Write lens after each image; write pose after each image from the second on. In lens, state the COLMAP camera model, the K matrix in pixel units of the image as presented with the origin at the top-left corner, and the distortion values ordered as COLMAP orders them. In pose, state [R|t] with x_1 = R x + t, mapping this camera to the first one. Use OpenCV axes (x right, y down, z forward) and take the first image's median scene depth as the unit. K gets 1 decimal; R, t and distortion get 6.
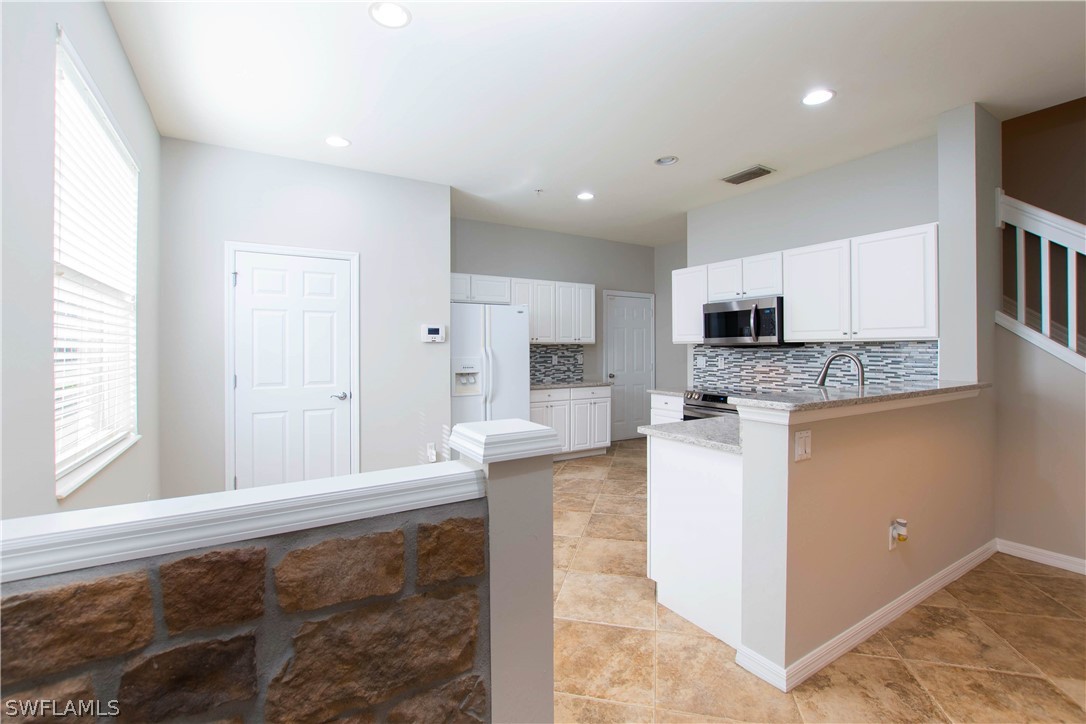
lens RADIAL K [[478.6, 0, 541.7], [0, 478.6, 351.6], [0, 0, 1]] dist [-0.019479, -0.000137]
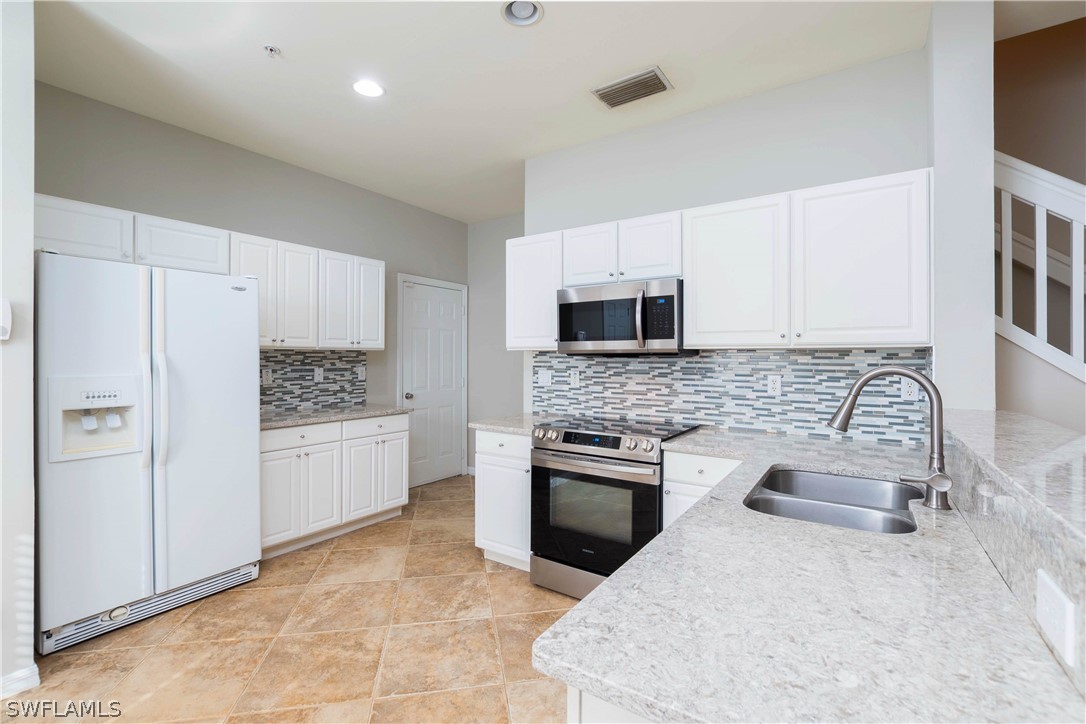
lens RADIAL K [[478.6, 0, 541.5], [0, 478.6, 355.8], [0, 0, 1]] dist [-0.019479, -0.000137]
pose [[0.911757, 0.005222, 0.410697, 0.050061], [-0.001375, 0.999952, -0.009662, -0.002917], [-0.410728, 0.008244, 0.911721, 0.405325]]
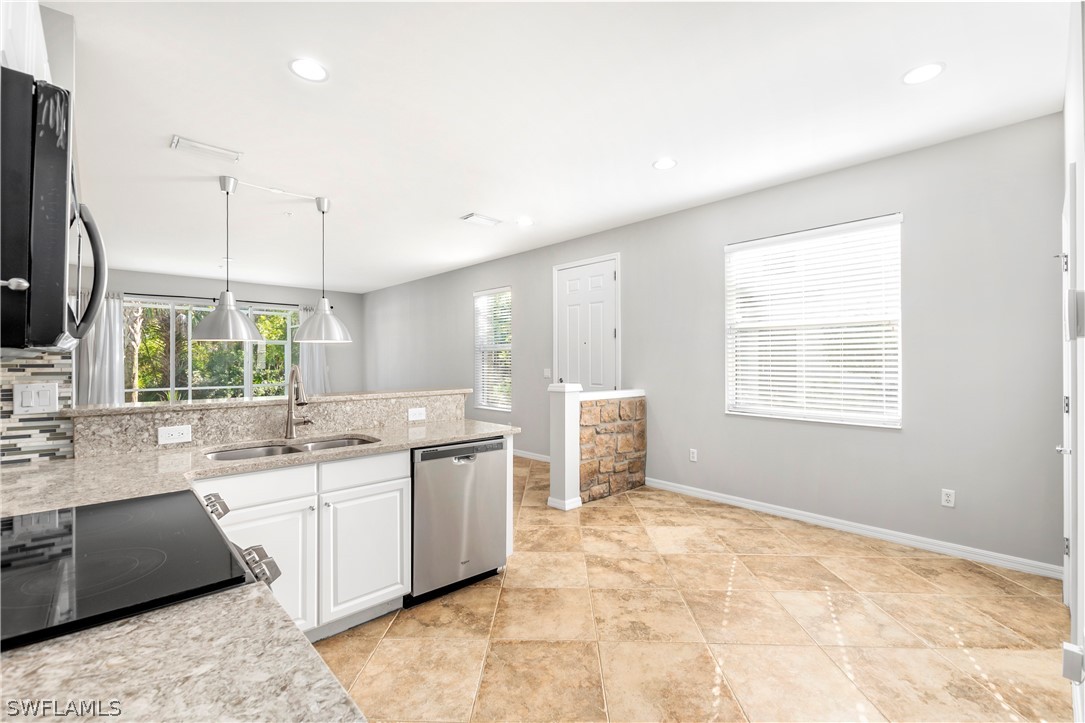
lens RADIAL K [[472.3, 0, 540.7], [0, 472.3, 357.7], [0, 0, 1]] dist [-0.000423, -0.001568]
pose [[-0.979116, 0.003066, -0.203277, 0.217158], [0.004010, 0.999983, -0.004231, -0.006020], [0.203261, -0.004958, -0.979112, 1.203717]]
